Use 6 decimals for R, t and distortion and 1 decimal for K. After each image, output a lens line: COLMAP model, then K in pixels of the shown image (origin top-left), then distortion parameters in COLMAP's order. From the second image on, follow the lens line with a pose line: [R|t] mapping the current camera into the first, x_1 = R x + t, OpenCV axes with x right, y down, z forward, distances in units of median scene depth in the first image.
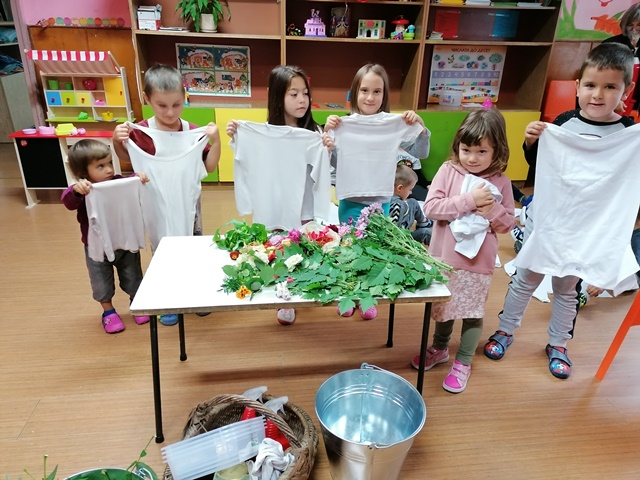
lens RADIAL K [[477.6, 0, 320.8], [0, 477.6, 242.6], [0, 0, 1]] dist [0.093316, -0.104968]
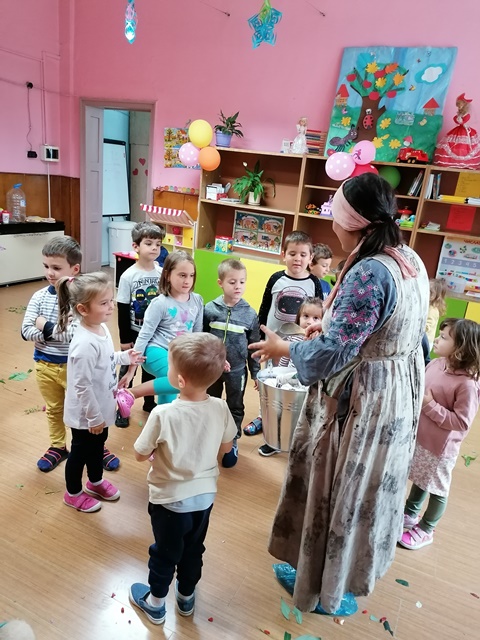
lens RADIAL K [[477.6, 0, 240.0], [0, 477.6, 320.0], [0, 0, 1]] dist [0.093316, -0.104968]
pose [[0.843711, 0.215513, -0.491635, 0.455017], [-0.290768, 0.953351, -0.081087, -0.009437], [0.451226, 0.211366, 0.867018, -0.101794]]
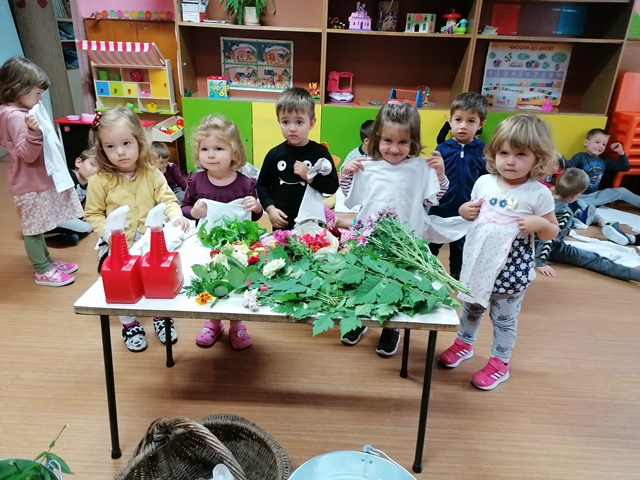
lens RADIAL K [[463.5, 0, 315.6], [0, 463.5, 232.4], [0, 0, 1]] dist [0.091630, -0.098565]
pose [[0.989123, 0.065302, -0.131802, 0.050562], [-0.068202, 0.997516, -0.017606, -0.004982], [0.130325, 0.026404, 0.991120, 0.076329]]
